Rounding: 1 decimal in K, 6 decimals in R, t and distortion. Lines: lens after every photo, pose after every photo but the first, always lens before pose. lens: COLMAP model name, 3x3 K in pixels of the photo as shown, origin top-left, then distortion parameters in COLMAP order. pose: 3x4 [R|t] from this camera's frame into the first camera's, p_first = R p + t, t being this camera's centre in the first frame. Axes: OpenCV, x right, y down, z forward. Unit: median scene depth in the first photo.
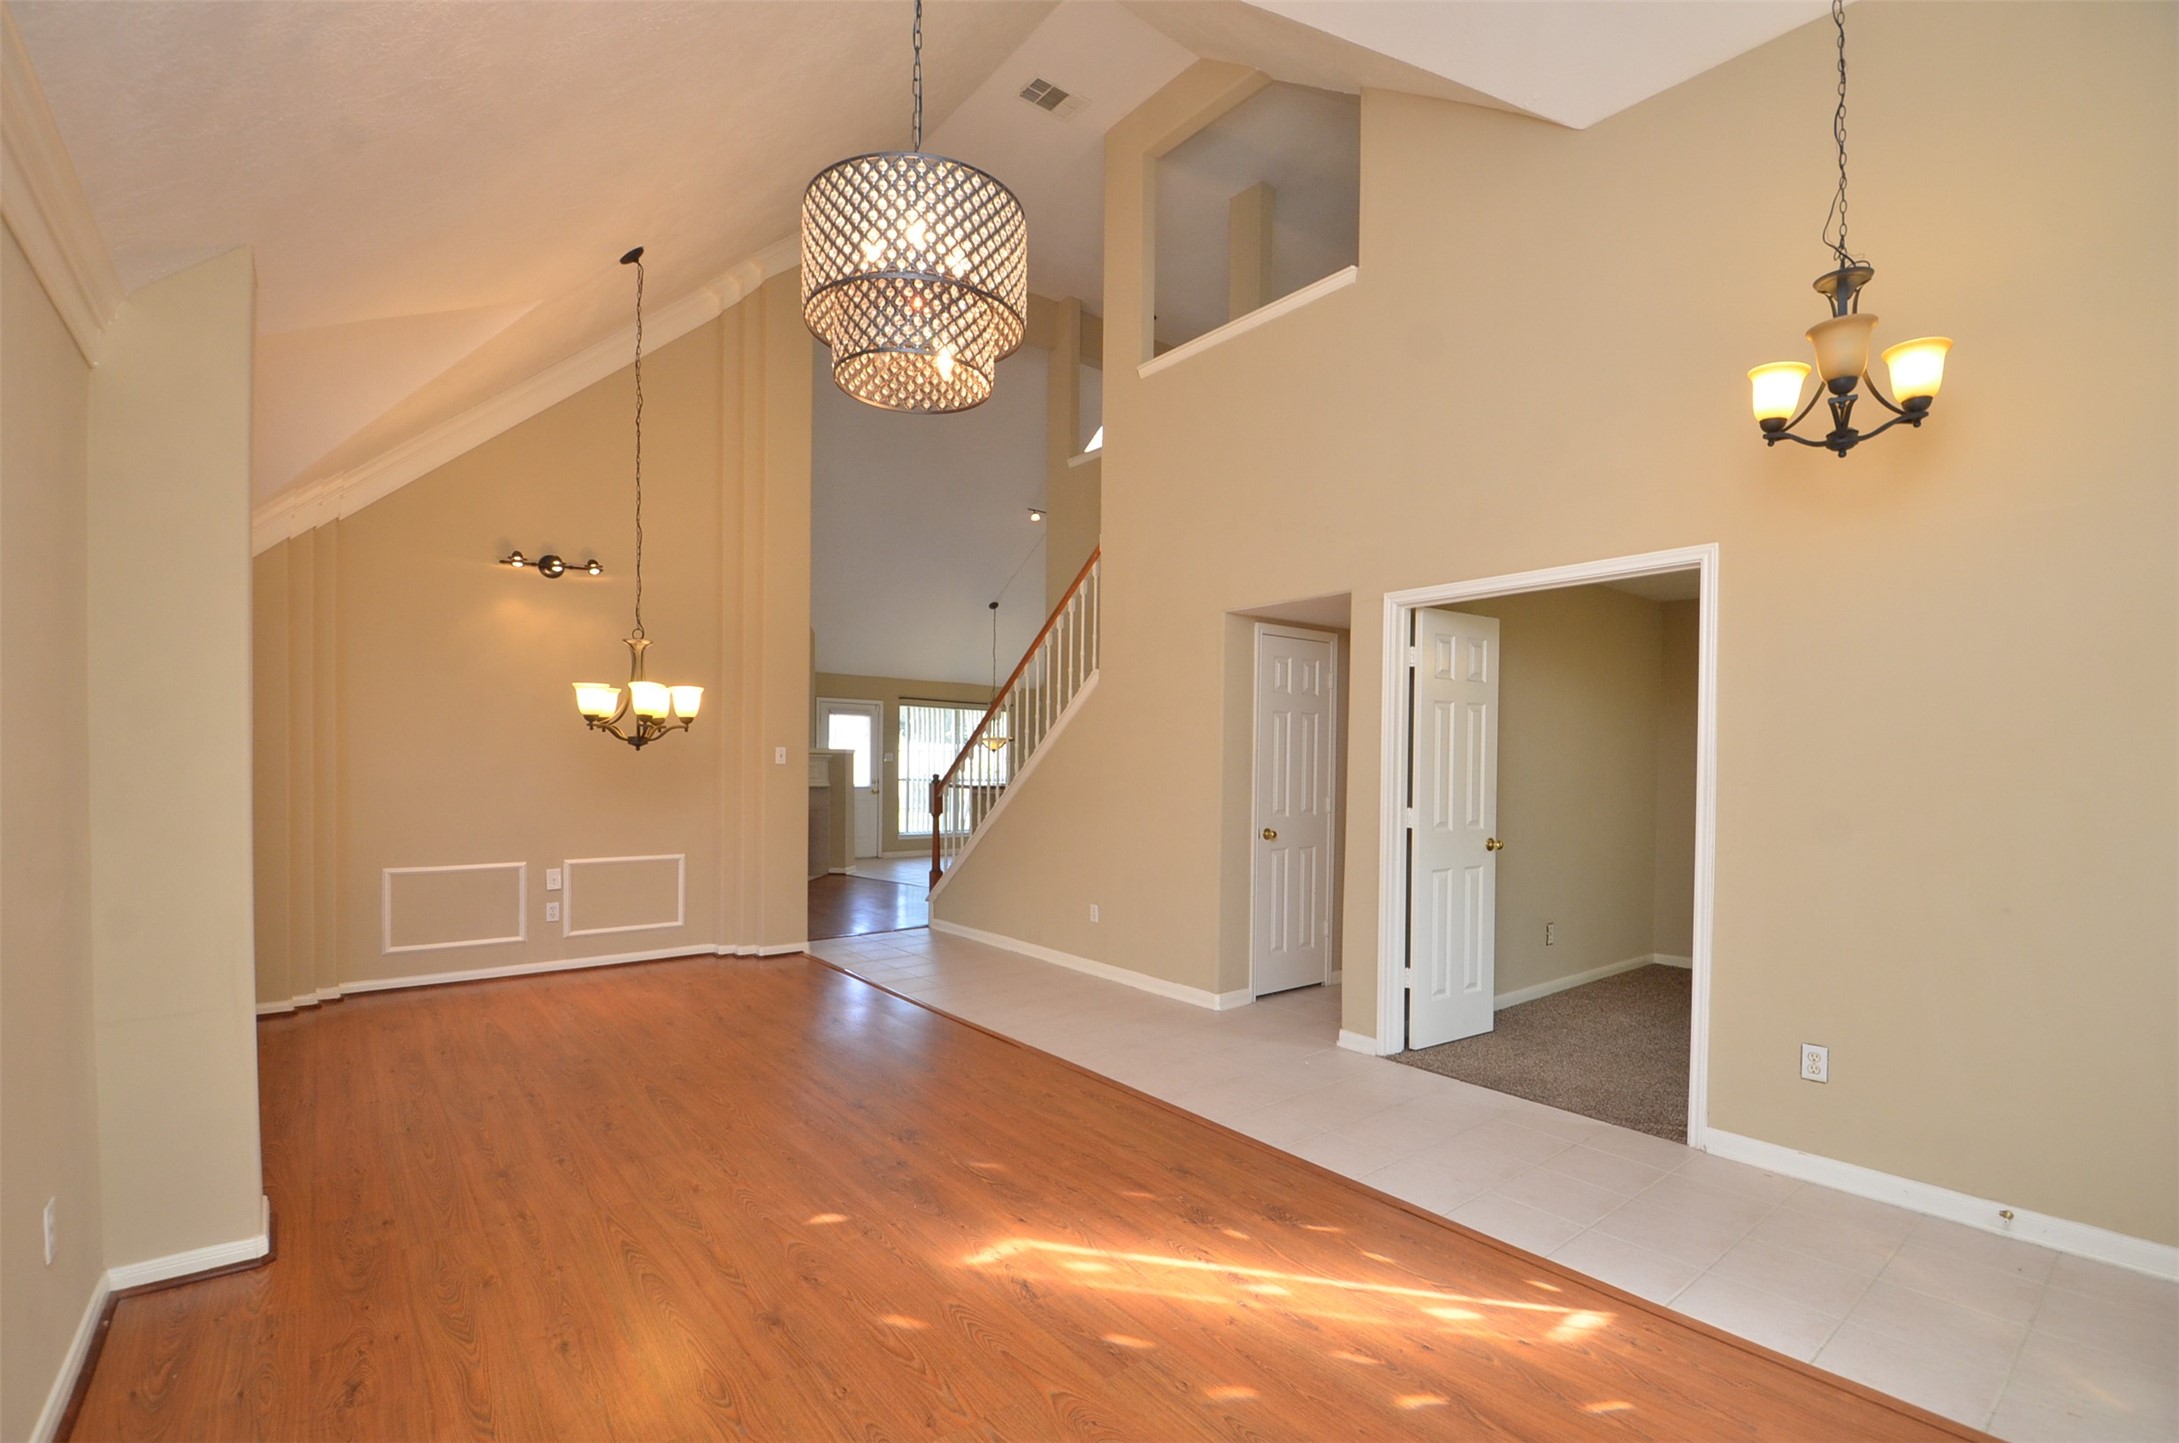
lens RADIAL K [[957.7, 0, 1094.2], [0, 957.7, 753.7], [0, 0, 1]] dist [0.000075, -0.013747]
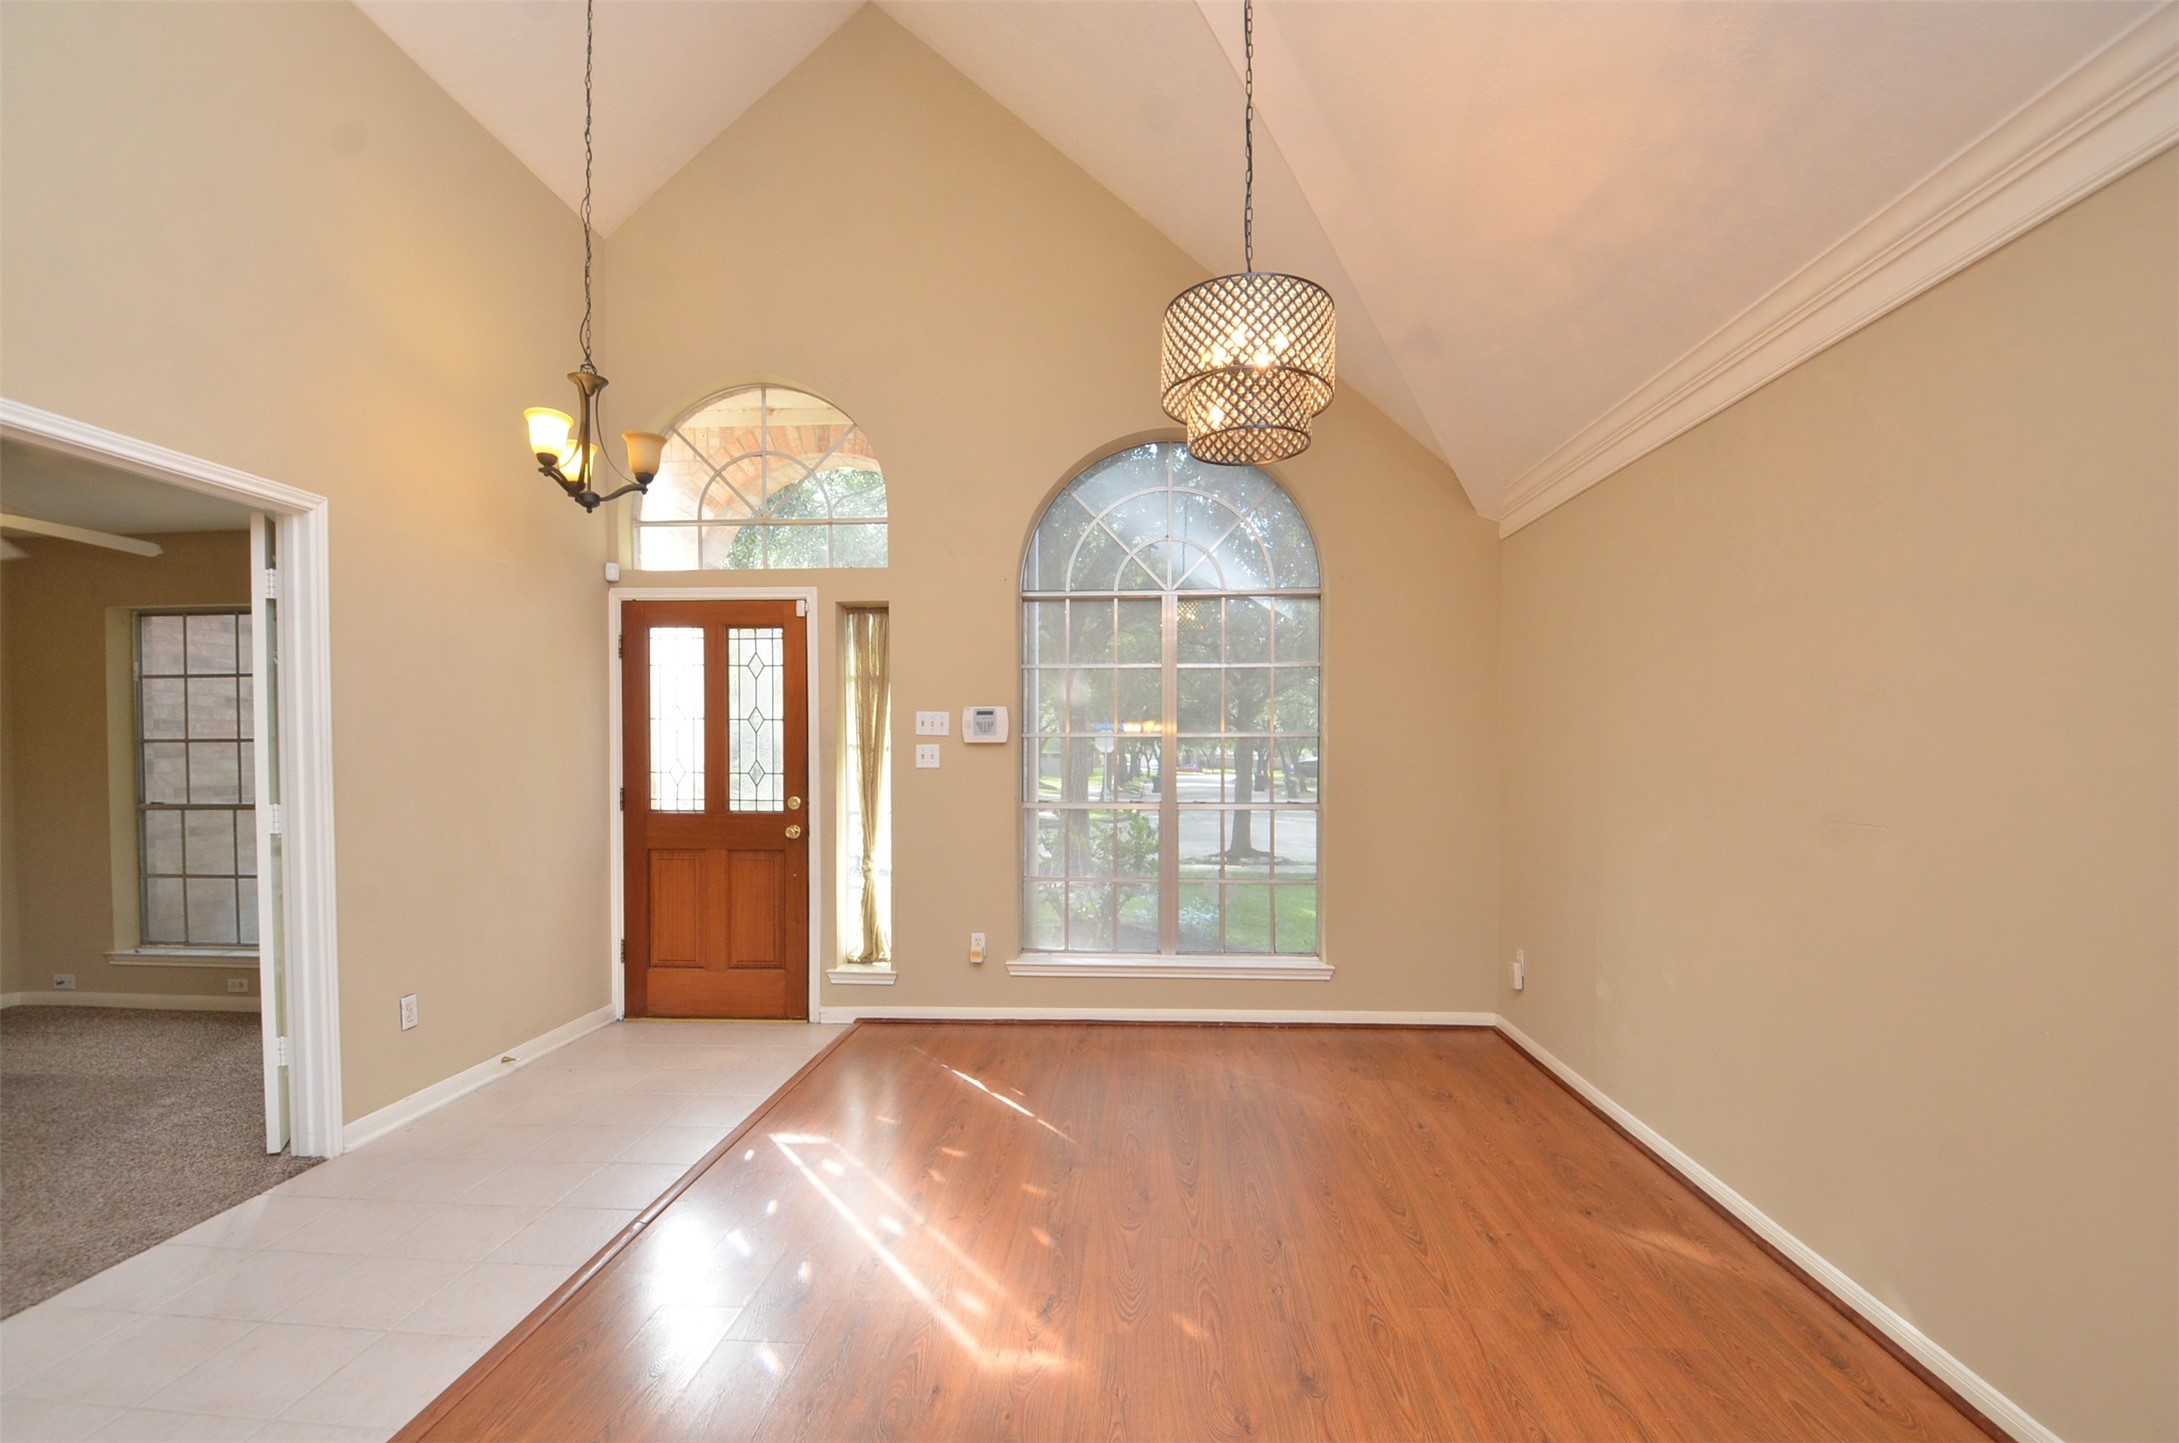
lens RADIAL K [[957.7, 0, 1099.4], [0, 957.7, 790.2], [0, 0, 1]] dist [0.000075, -0.013747]
pose [[-0.743345, -0.034458, 0.668021, -0.720617], [-0.013694, 0.999247, 0.036306, 0.028715], [-0.668768, 0.017840, -0.743257, 1.679305]]
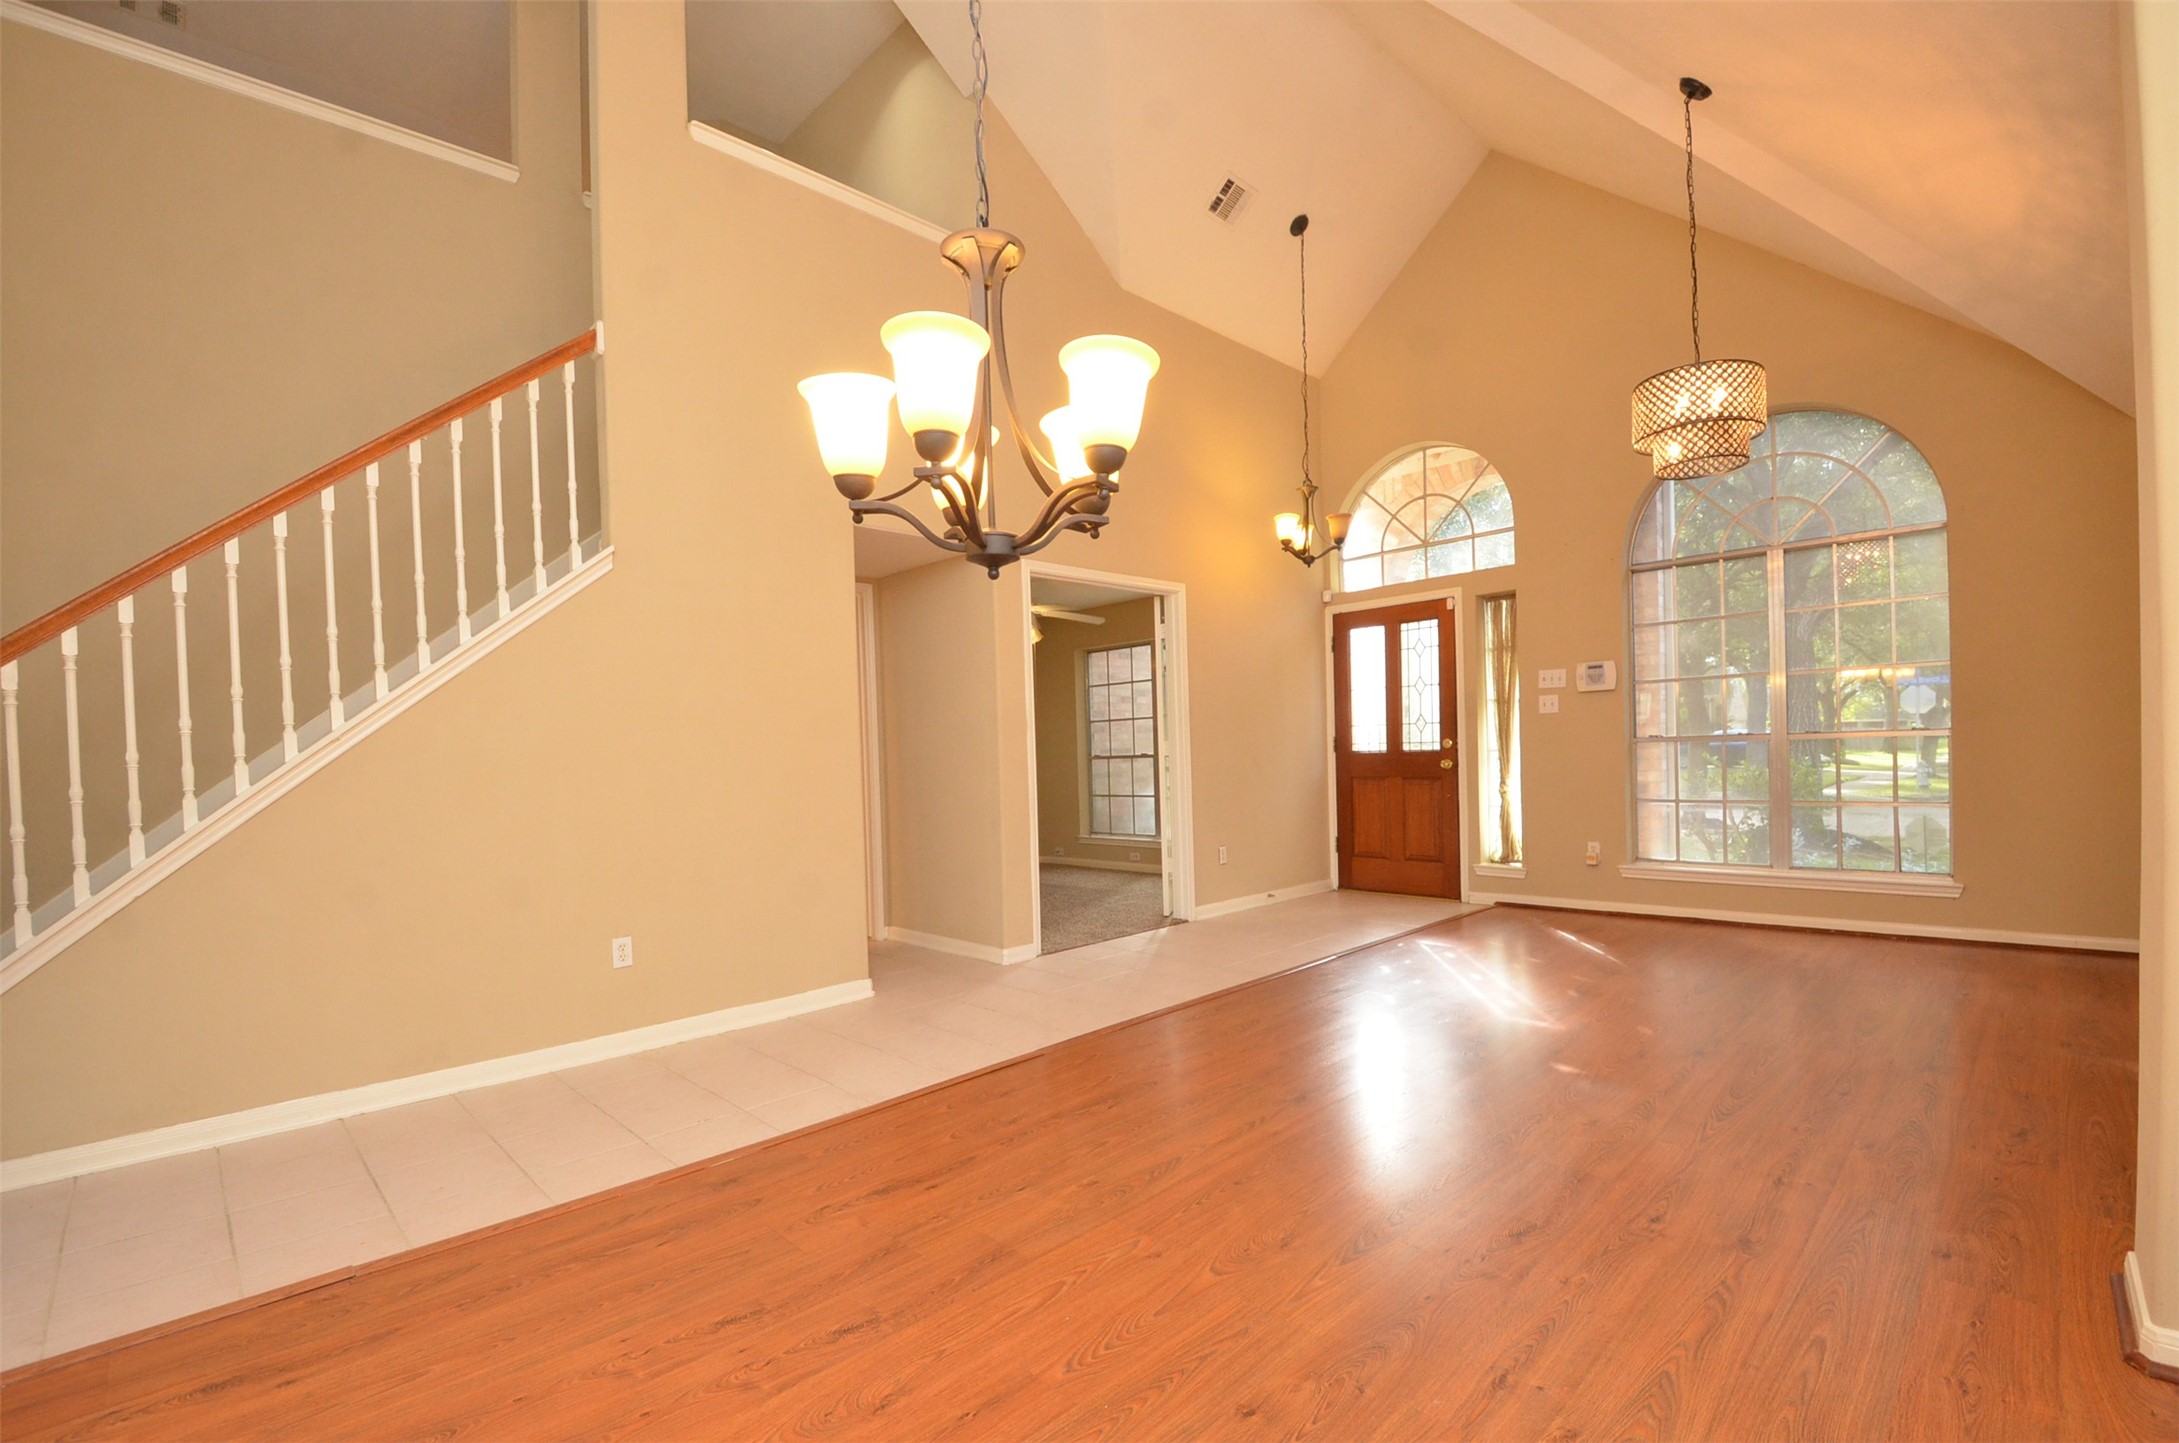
lens RADIAL K [[957.7, 0, 1074.3], [0, 957.7, 766.3], [0, 0, 1]] dist [0.000075, -0.013747]
pose [[-0.087385, -0.021541, 0.995942, -1.578992], [0.024460, 0.999418, 0.023763, 0.108486], [-0.995874, 0.026438, -0.086808, 1.942290]]
